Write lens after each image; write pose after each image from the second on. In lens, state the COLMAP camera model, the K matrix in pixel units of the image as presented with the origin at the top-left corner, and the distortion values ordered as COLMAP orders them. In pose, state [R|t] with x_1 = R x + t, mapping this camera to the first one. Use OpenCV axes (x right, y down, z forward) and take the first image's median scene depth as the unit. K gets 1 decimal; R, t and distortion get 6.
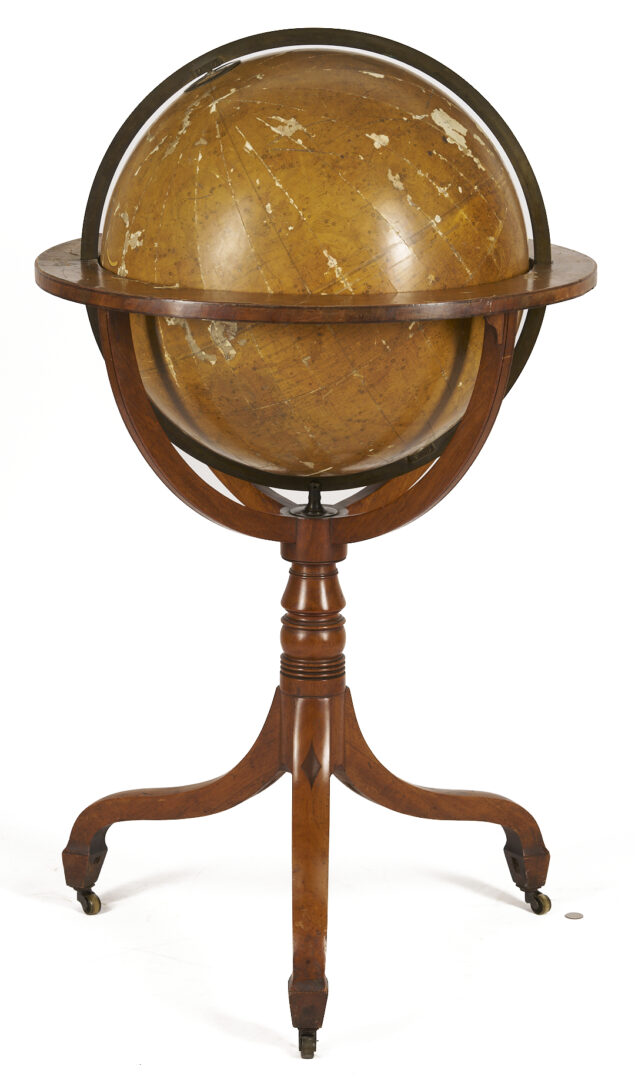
lens RADIAL K [[3410.5, 0, 318.4], [0, 3410.5, 538.4], [0, 0, 1]] dist [-0.221996, 0.000000]
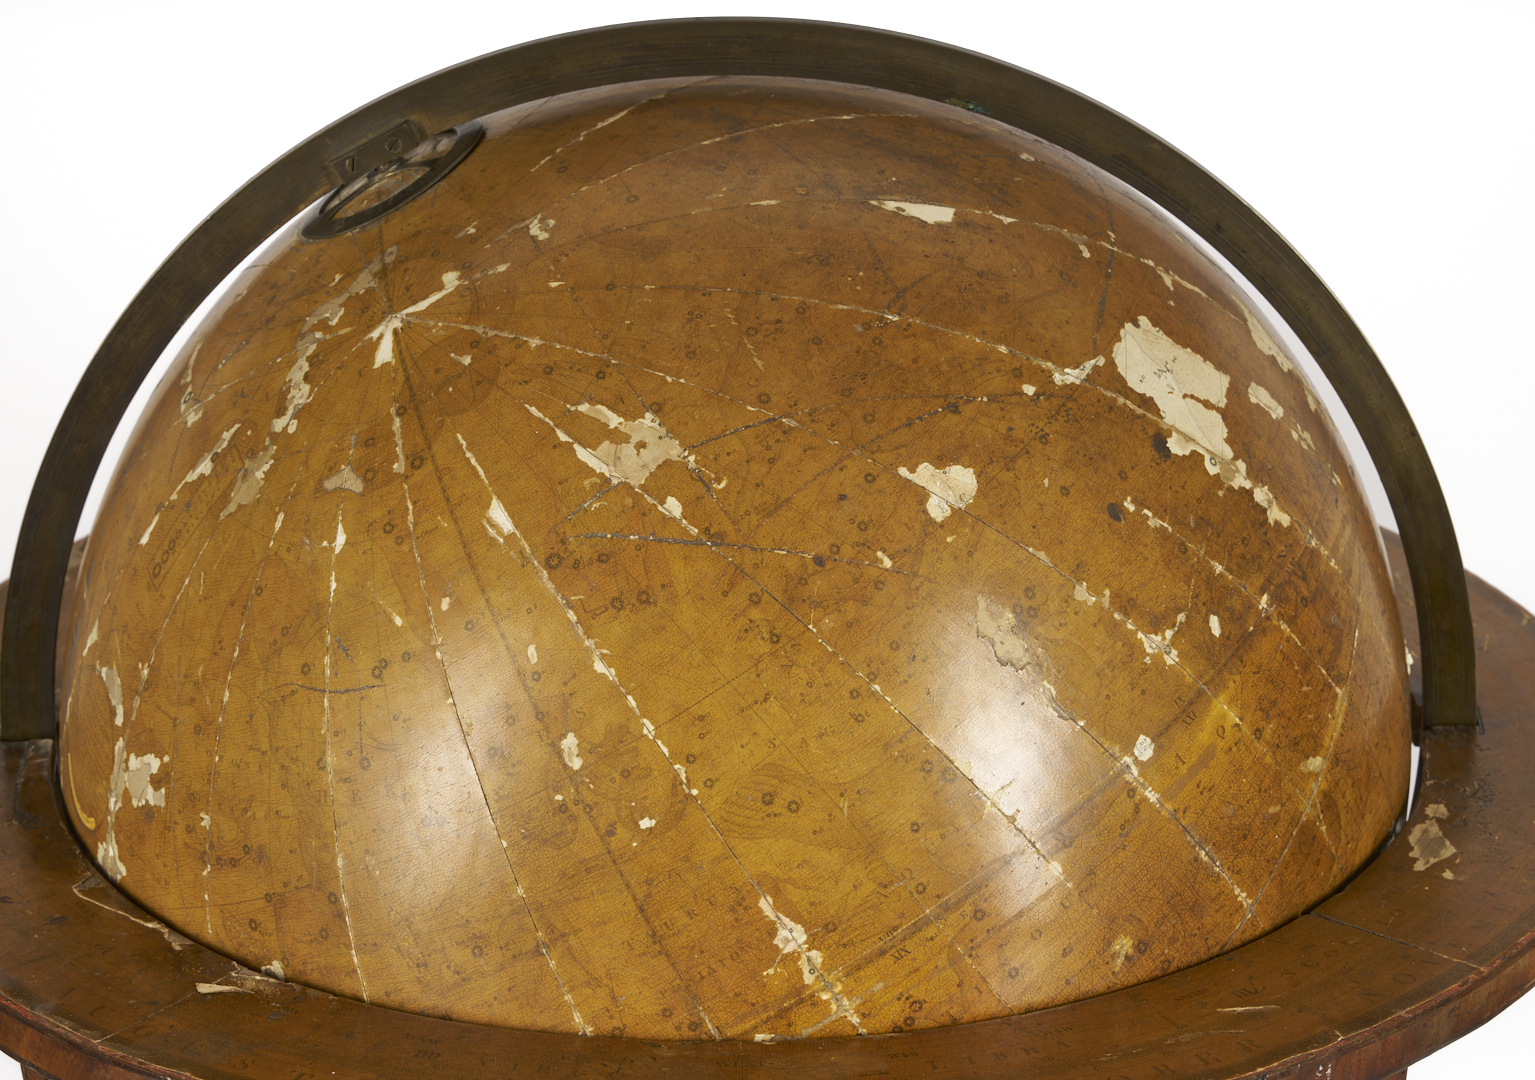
lens RADIAL K [[4911.1, 0, 761.8], [0, 4911.1, 537.3], [0, 0, 1]] dist [-0.229721, 0.000000]
pose [[0.999887, -0.014204, -0.004835, 0.004066], [0.014758, 0.989162, 0.146082, -0.173245], [0.002708, -0.146137, 0.989261, 0.573202]]
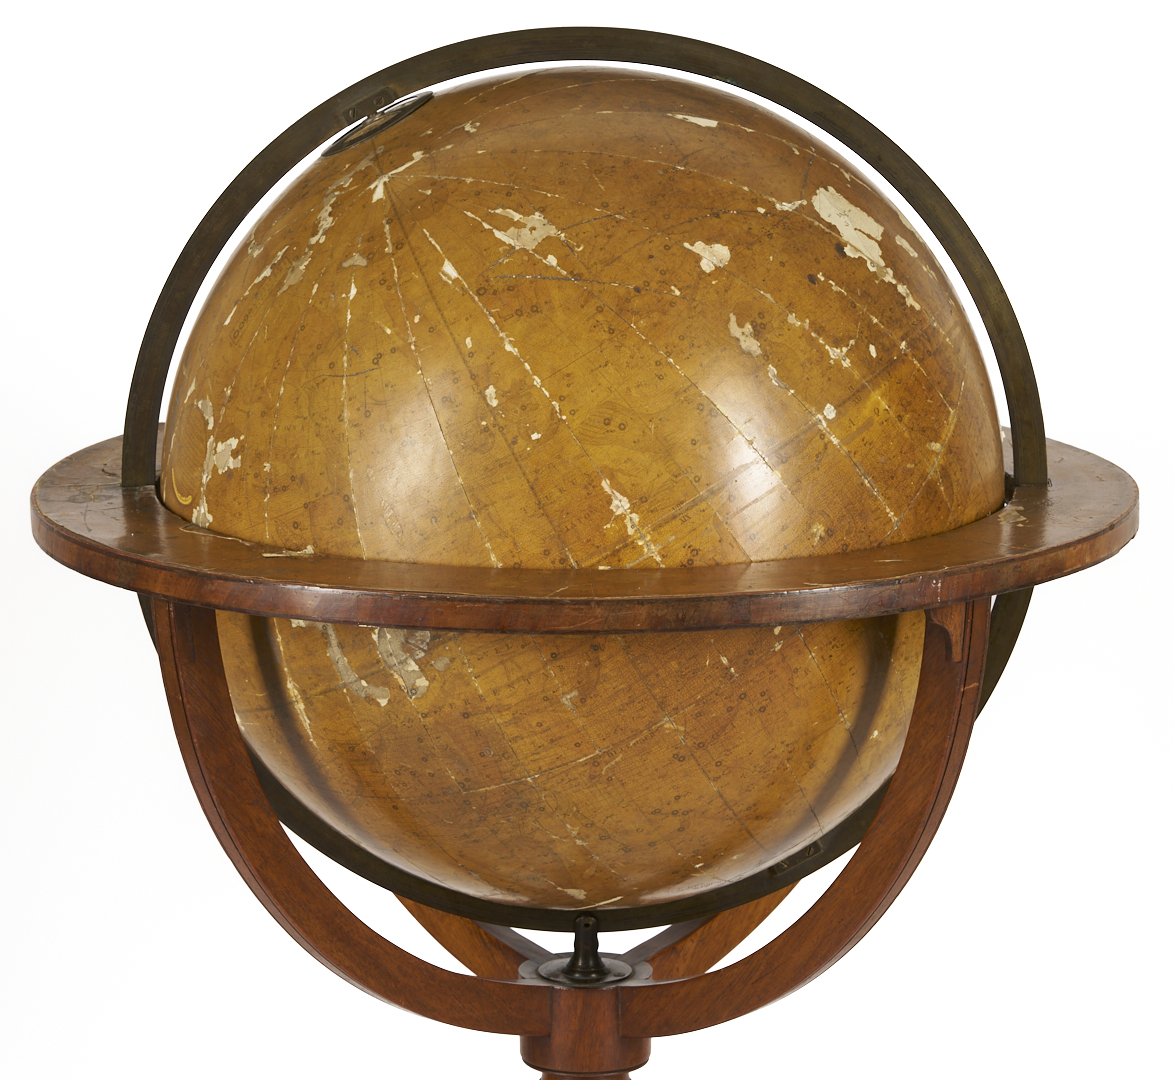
lens RADIAL K [[5337.9, 0, 587.9], [0, 5337.9, 540.8], [0, 0, 1]] dist [-0.361013, 0.000000]
pose [[0.999941, -0.009753, 0.004803, -0.004318], [0.009906, 0.999412, -0.032832, -0.049038], [-0.004480, 0.032878, 0.999449, 0.215193]]
